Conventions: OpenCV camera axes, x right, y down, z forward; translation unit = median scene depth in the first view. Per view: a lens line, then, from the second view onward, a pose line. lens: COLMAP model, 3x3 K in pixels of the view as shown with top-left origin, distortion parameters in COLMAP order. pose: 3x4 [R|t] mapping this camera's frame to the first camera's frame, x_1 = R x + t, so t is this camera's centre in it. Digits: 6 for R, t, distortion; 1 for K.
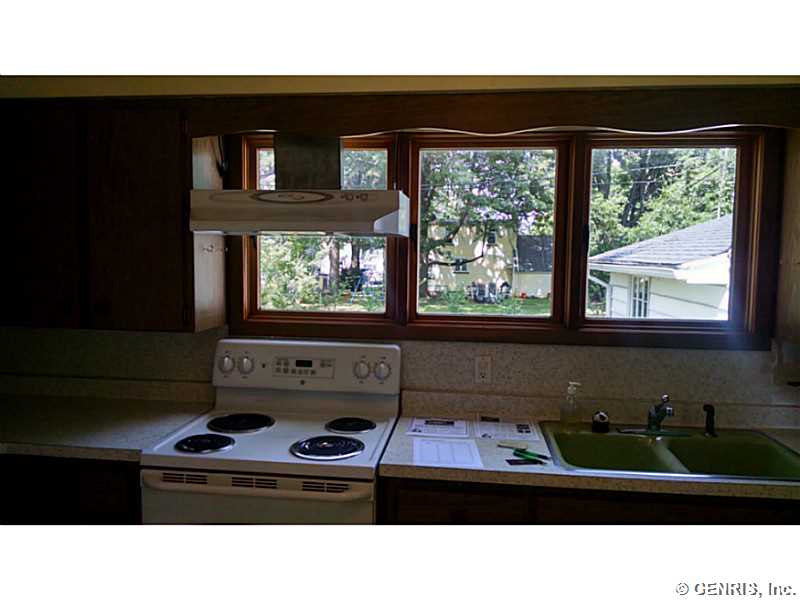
lens RADIAL K [[606.4, 0, 400.3], [0, 606.4, 298.4], [0, 0, 1]] dist [0.031067, -0.005124]
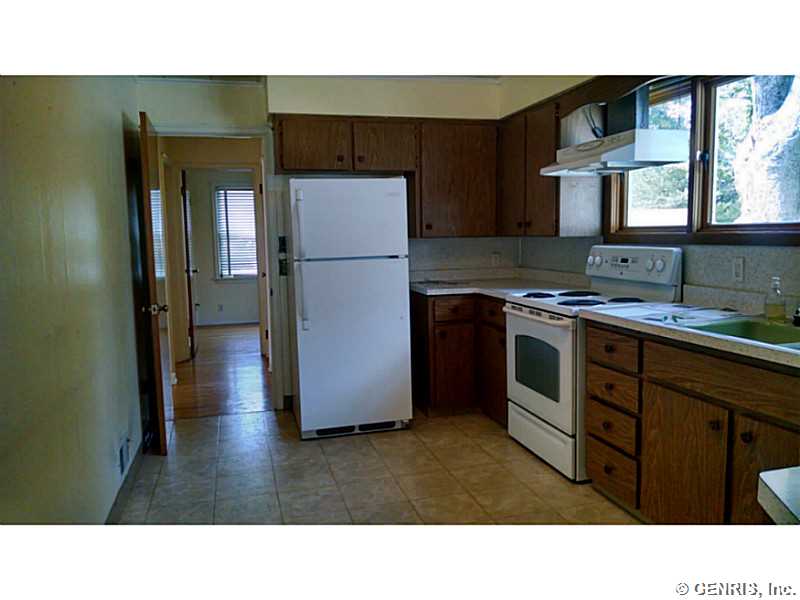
lens RADIAL K [[606.4, 0, 400.4], [0, 606.4, 300.7], [0, 0, 1]] dist [0.031067, -0.005124]
pose [[0.377230, 0.083762, -0.922324, 0.977826], [-0.039323, 0.996452, 0.074411, 0.115821], [0.925284, 0.008198, 0.379185, -0.033448]]
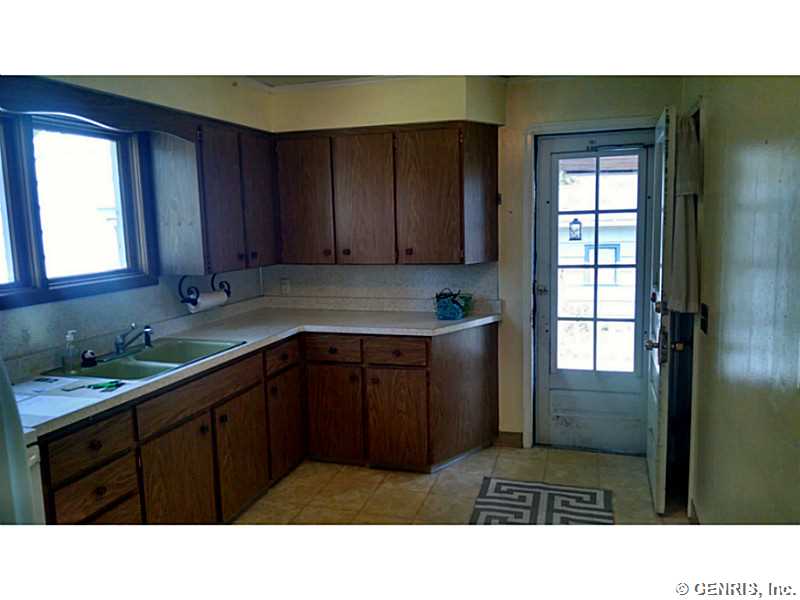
lens RADIAL K [[606.4, 0, 401.6], [0, 606.4, 297.0], [0, 0, 1]] dist [0.031067, -0.005124]
pose [[0.189738, -0.145807, 0.970948, -0.661970], [0.085253, 0.987623, 0.131652, -0.026355], [-0.978126, 0.057797, 0.199820, 0.107622]]
